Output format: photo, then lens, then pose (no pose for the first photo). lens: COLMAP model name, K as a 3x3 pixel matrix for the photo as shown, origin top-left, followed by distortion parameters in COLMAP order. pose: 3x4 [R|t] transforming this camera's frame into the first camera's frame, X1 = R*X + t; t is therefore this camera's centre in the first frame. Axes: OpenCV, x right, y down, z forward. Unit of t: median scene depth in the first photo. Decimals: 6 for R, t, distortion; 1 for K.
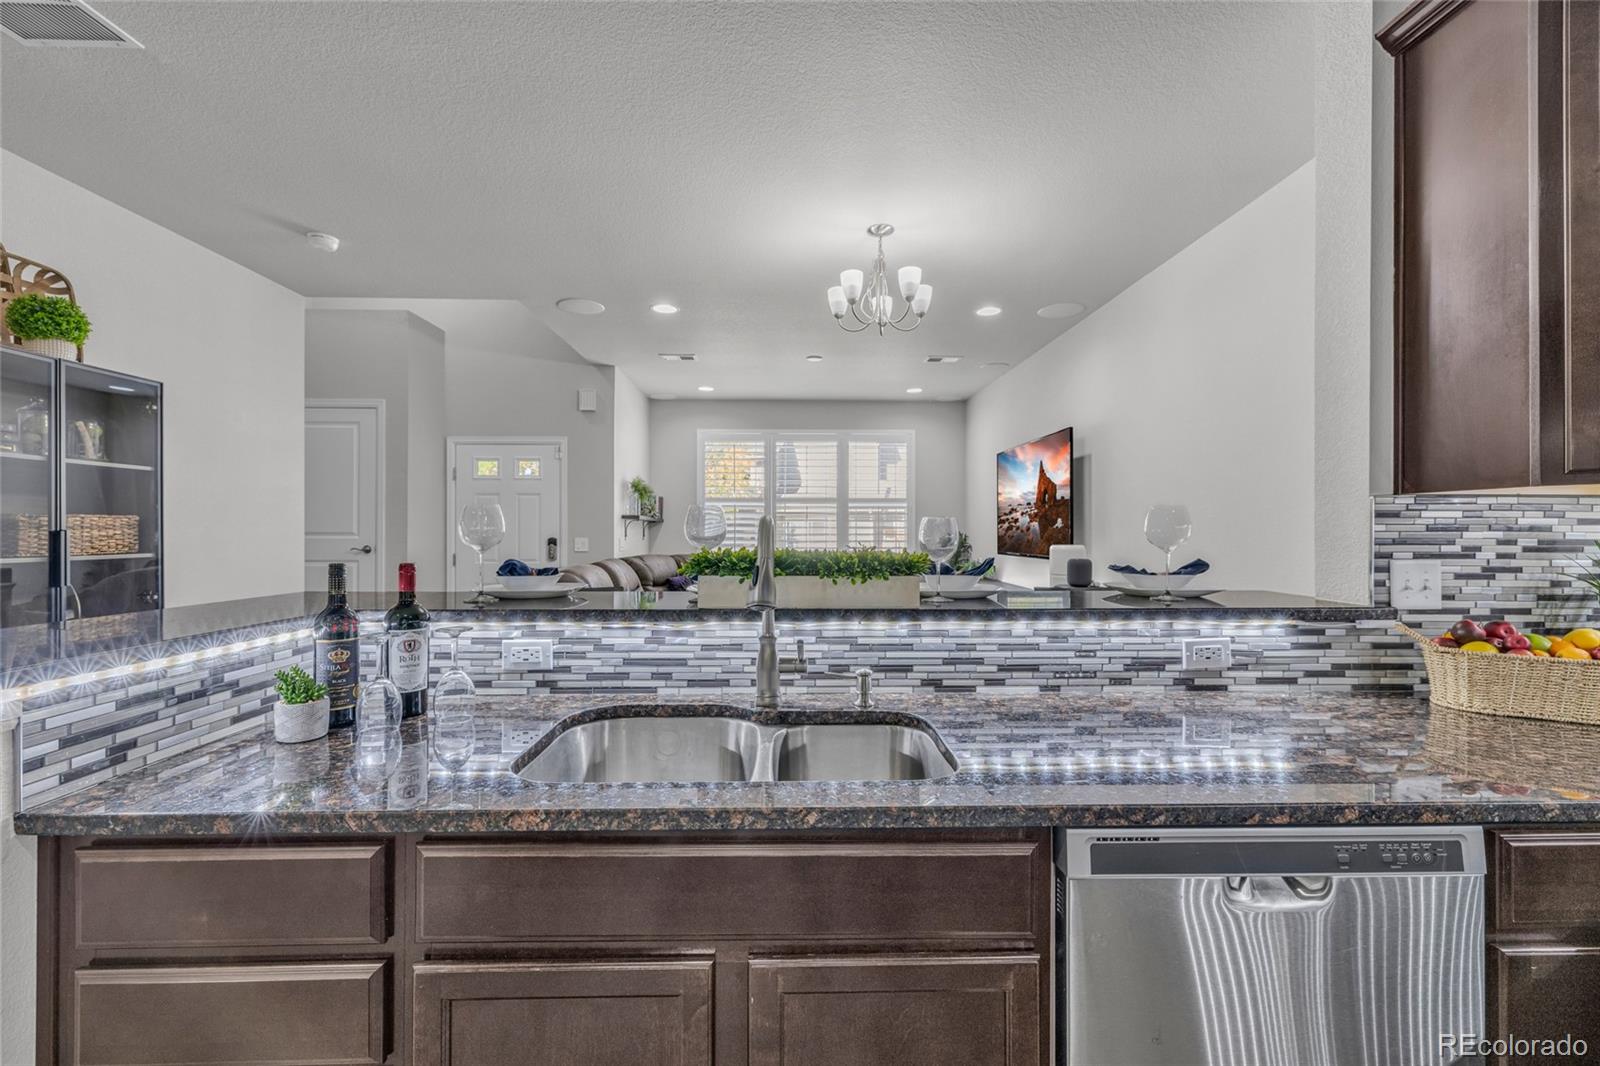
lens RADIAL K [[672.3, 0, 796.2], [0, 672.3, 528.5], [0, 0, 1]] dist [-0.001370, 0.000810]
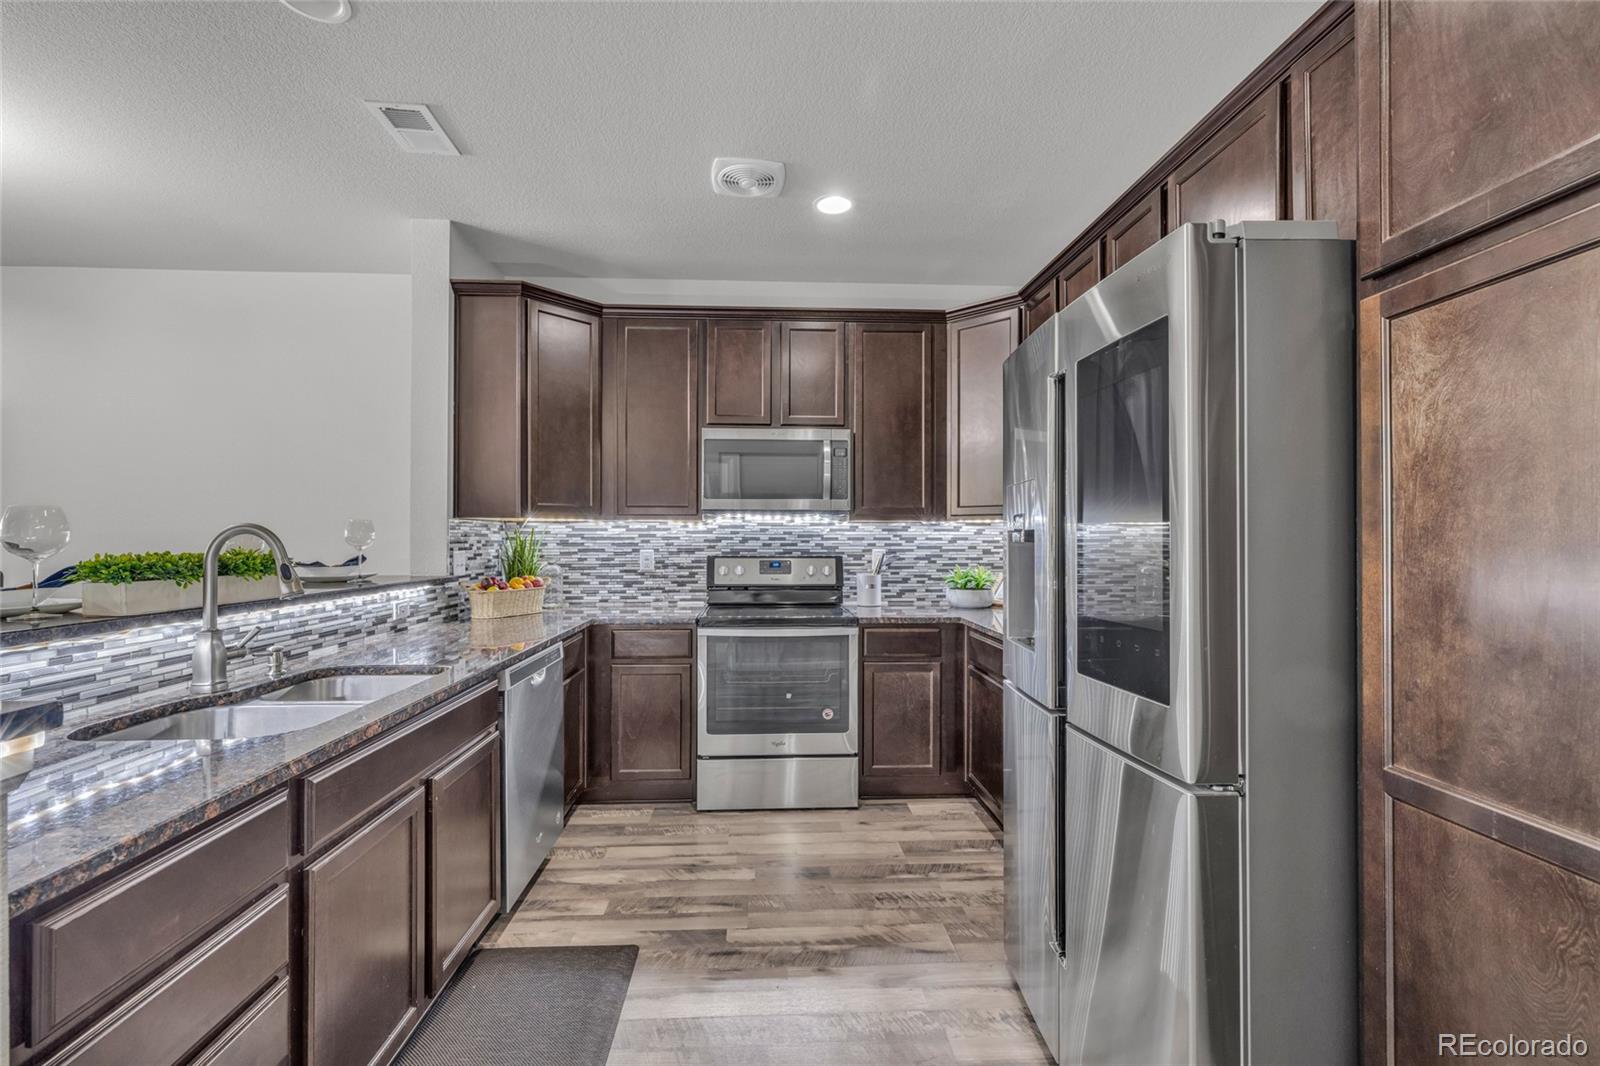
lens RADIAL K [[700.7, 0, 795.6], [0, 700.7, 535.5], [0, 0, 1]] dist [0.021030, 0.000082]
pose [[-0.024082, 0.001404, 0.999709, -1.177652], [-0.002308, 0.999996, -0.001460, 0.001341], [-0.999707, -0.002343, -0.024079, 0.055296]]
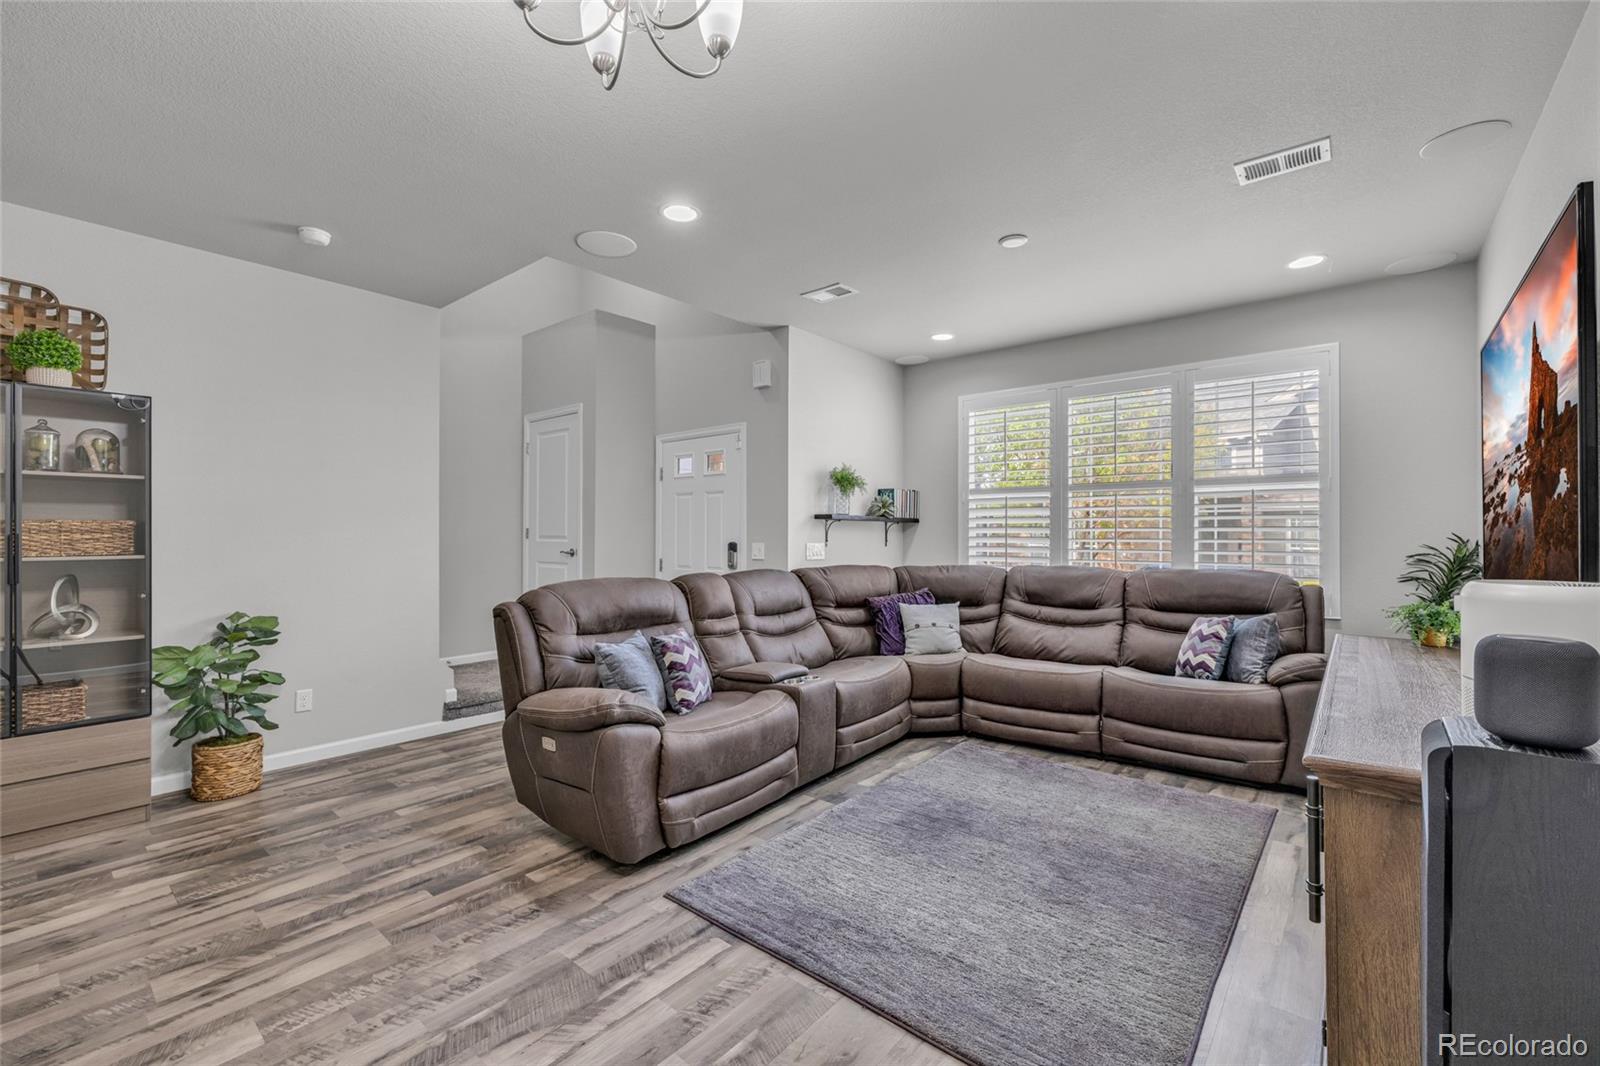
lens RADIAL K [[672.3, 0, 809.5], [0, 672.3, 525.6], [0, 0, 1]] dist [-0.001370, 0.000810]
pose [[0.754164, -0.008734, -0.656628, 0.989833], [0.003034, 0.999947, -0.009816, 0.003177], [0.656679, 0.005411, 0.754150, 1.569096]]
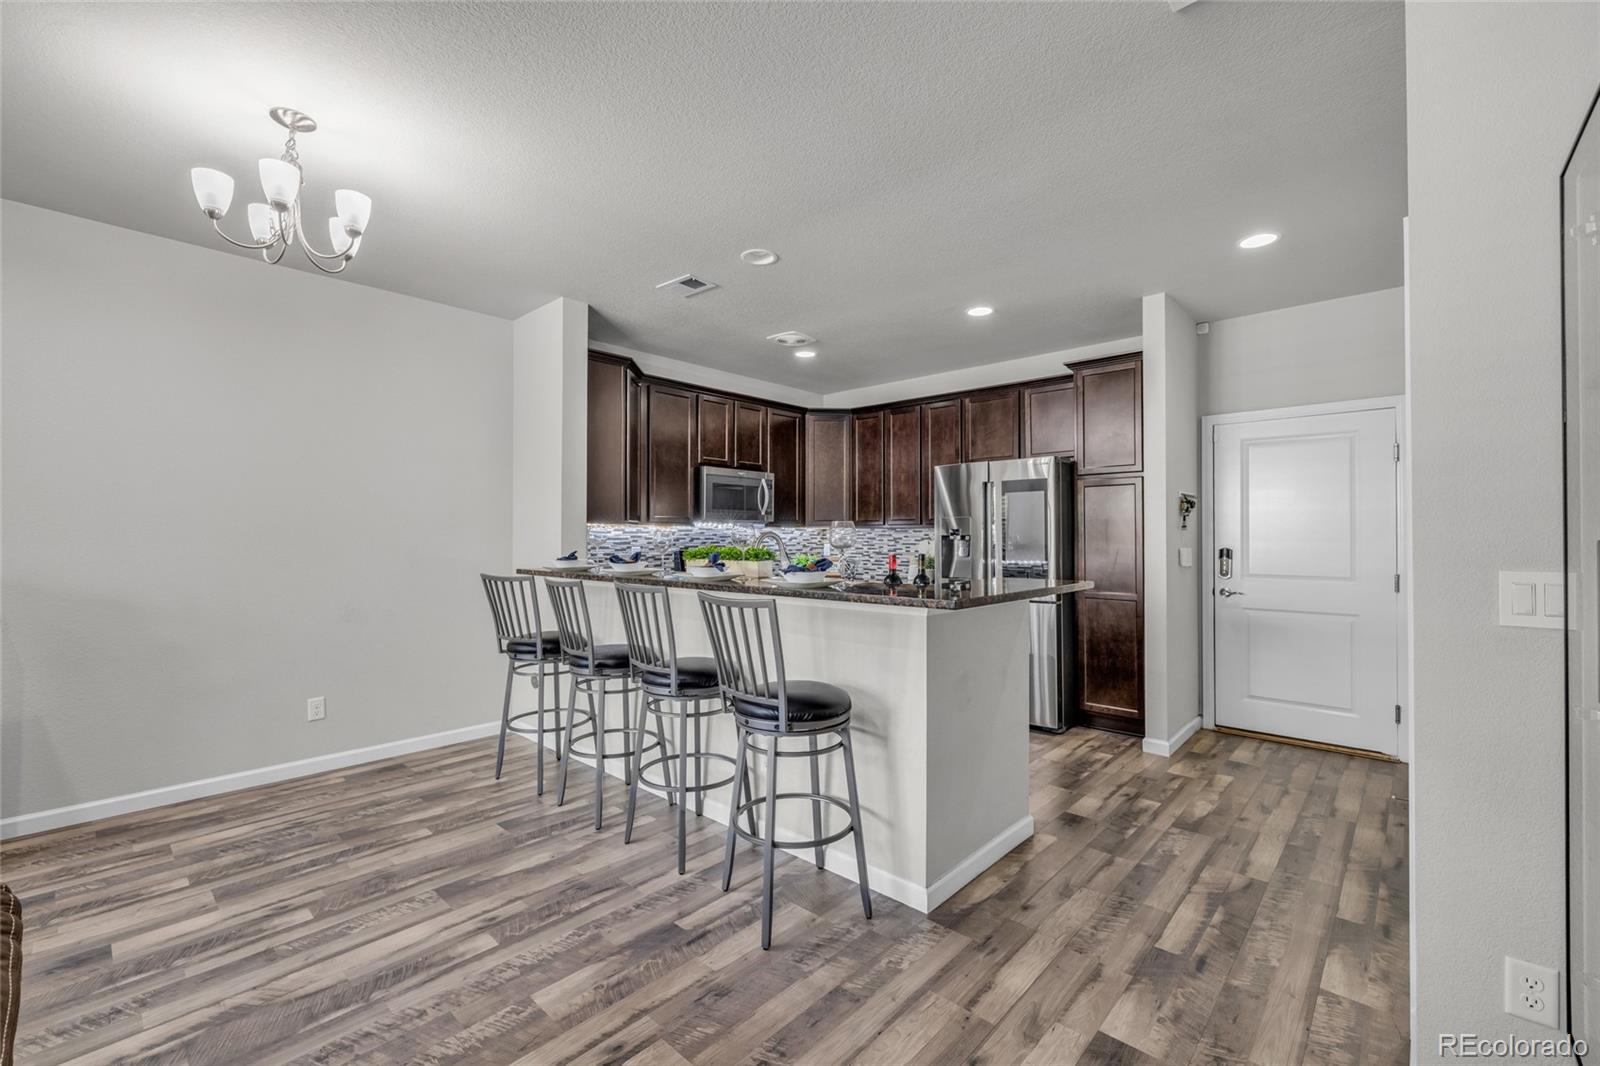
lens RADIAL K [[672.3, 0, 796.9], [0, 672.3, 529.1], [0, 0, 1]] dist [-0.001370, 0.000810]
pose [[-0.718173, 0.007204, 0.695828, -1.528066], [-0.002442, 0.999914, -0.012873, 0.004525], [-0.695861, -0.010944, -0.718093, 2.338323]]
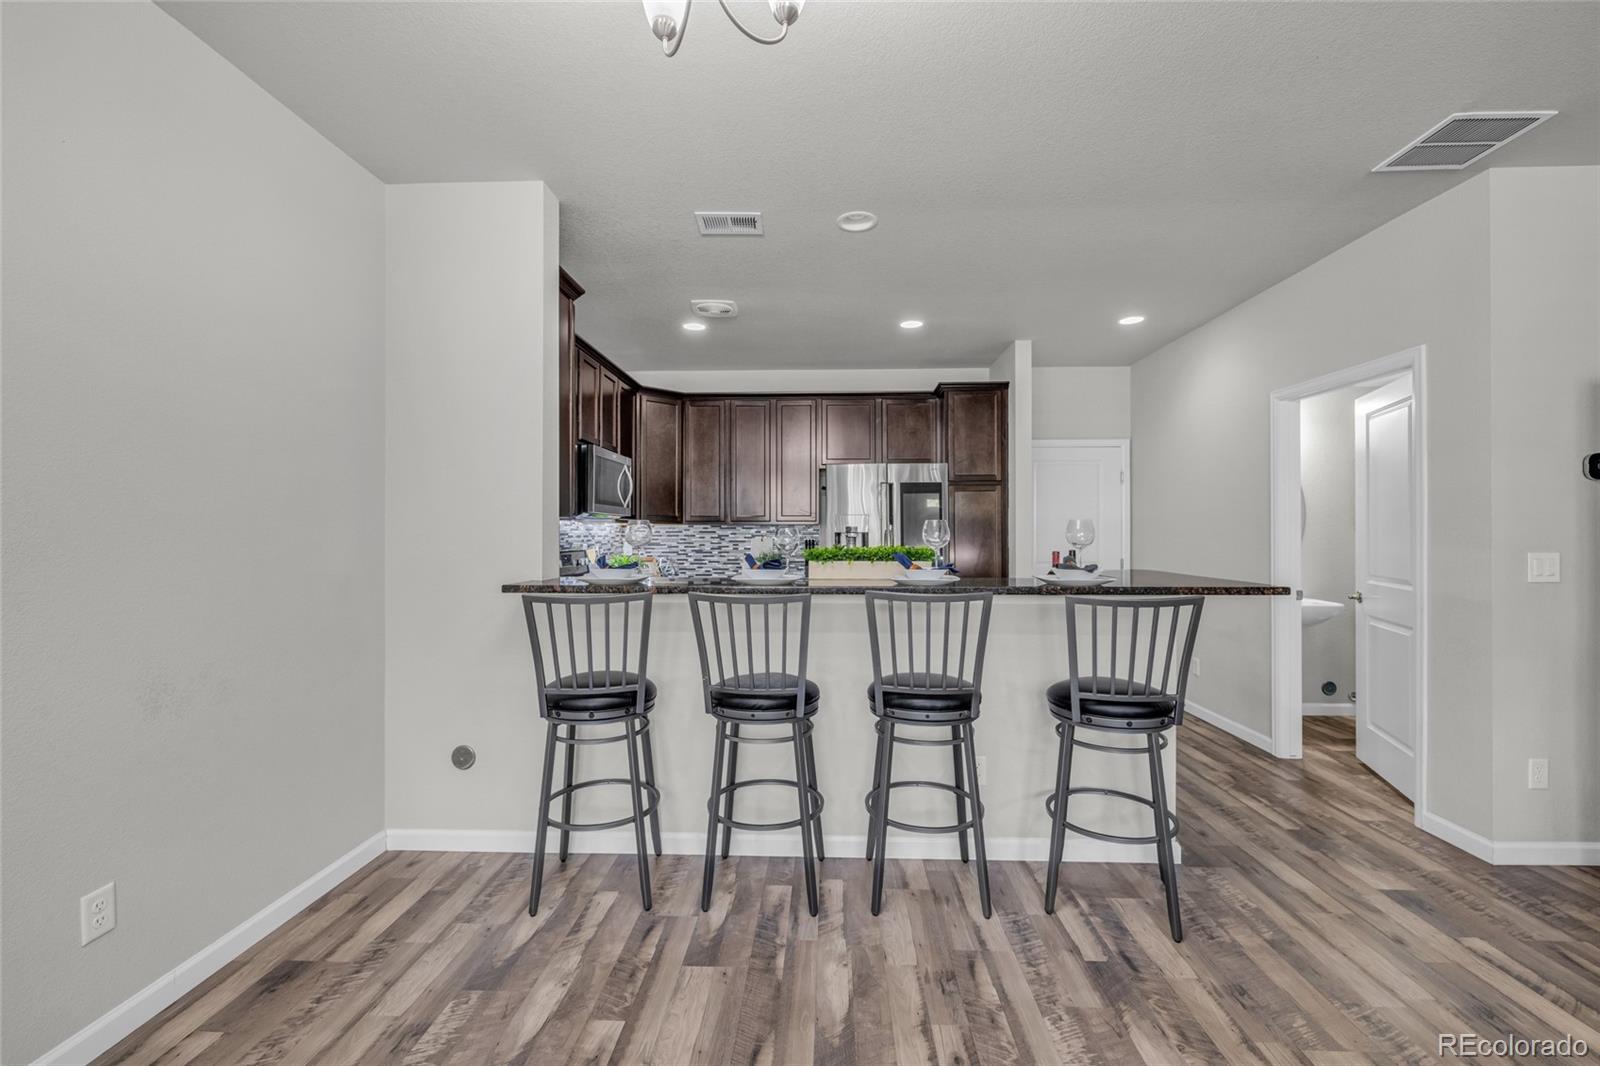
lens RADIAL K [[672.3, 0, 805.9], [0, 672.3, 531.7], [0, 0, 1]] dist [-0.001370, 0.000810]
pose [[-0.998023, 0.000322, 0.062849, 0.090642], [0.000040, 0.999990, -0.004477, 0.002253], [-0.062850, -0.004466, -0.998013, 2.807492]]
